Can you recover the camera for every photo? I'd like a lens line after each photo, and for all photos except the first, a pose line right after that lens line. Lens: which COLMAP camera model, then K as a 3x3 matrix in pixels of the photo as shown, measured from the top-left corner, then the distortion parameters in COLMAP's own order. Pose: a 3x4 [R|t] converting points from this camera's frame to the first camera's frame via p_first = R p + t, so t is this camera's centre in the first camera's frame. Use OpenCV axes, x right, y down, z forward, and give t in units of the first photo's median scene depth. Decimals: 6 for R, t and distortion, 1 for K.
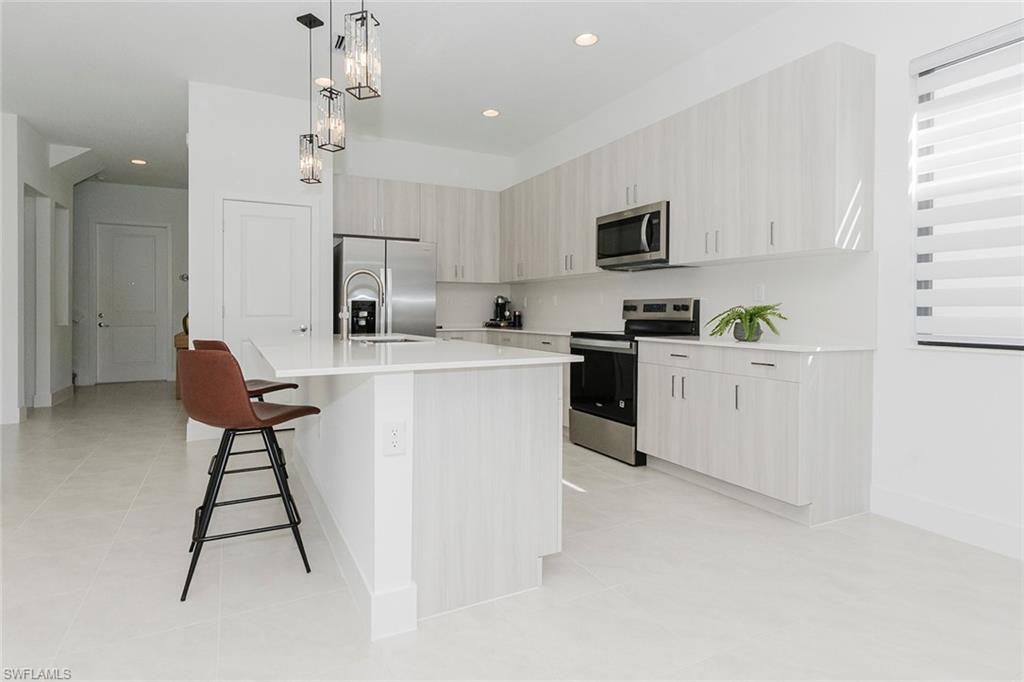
lens RADIAL K [[516.0, 0, 476.1], [0, 516.0, 312.6], [0, 0, 1]] dist [-0.003245, 0.000987]
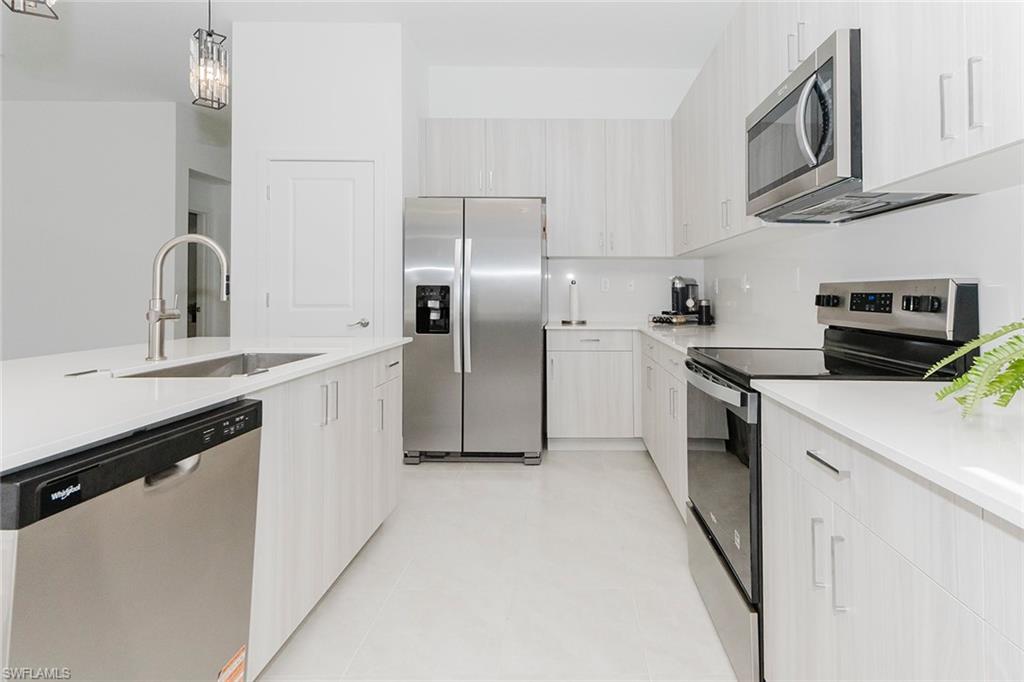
lens RADIAL K [[516.0, 0, 583.9], [0, 516.0, 267.4], [0, 0, 1]] dist [-0.003245, 0.000987]
pose [[0.917151, -0.017020, -0.398175, 0.318192], [-0.002333, 0.998841, -0.048071, -0.018026], [0.398532, 0.045017, 0.916049, 0.543996]]
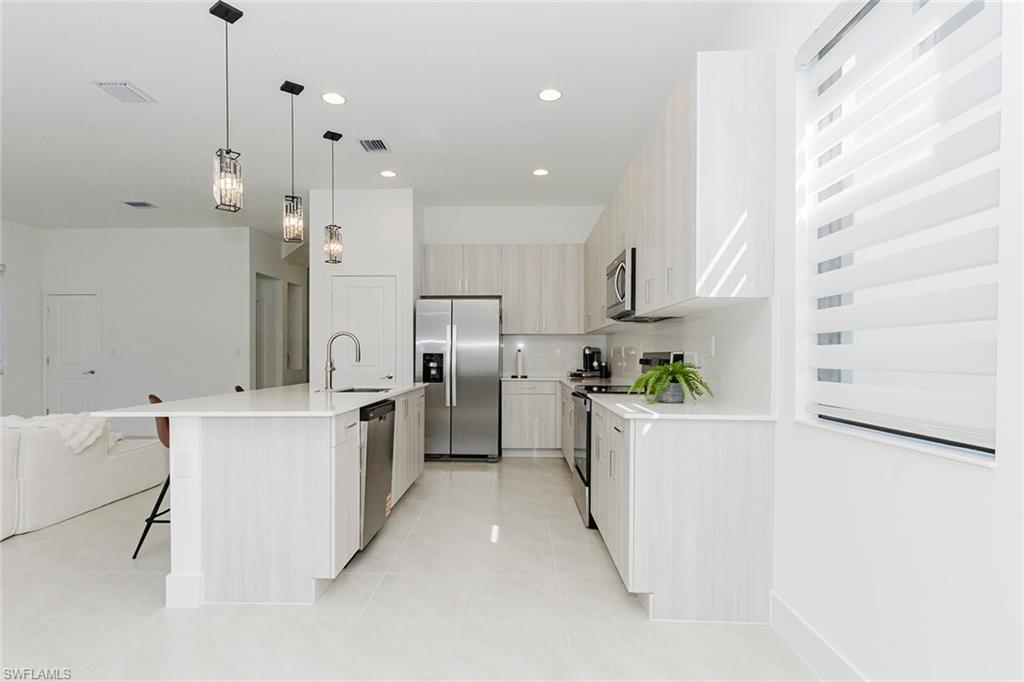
lens RADIAL K [[516.0, 0, 499.9], [0, 516.0, 361.1], [0, 0, 1]] dist [-0.003245, 0.000987]
pose [[0.892281, 0.004103, -0.451462, 0.542168], [-0.000327, 0.999964, 0.008441, -0.019331], [0.451480, -0.007384, 0.892251, 0.066082]]
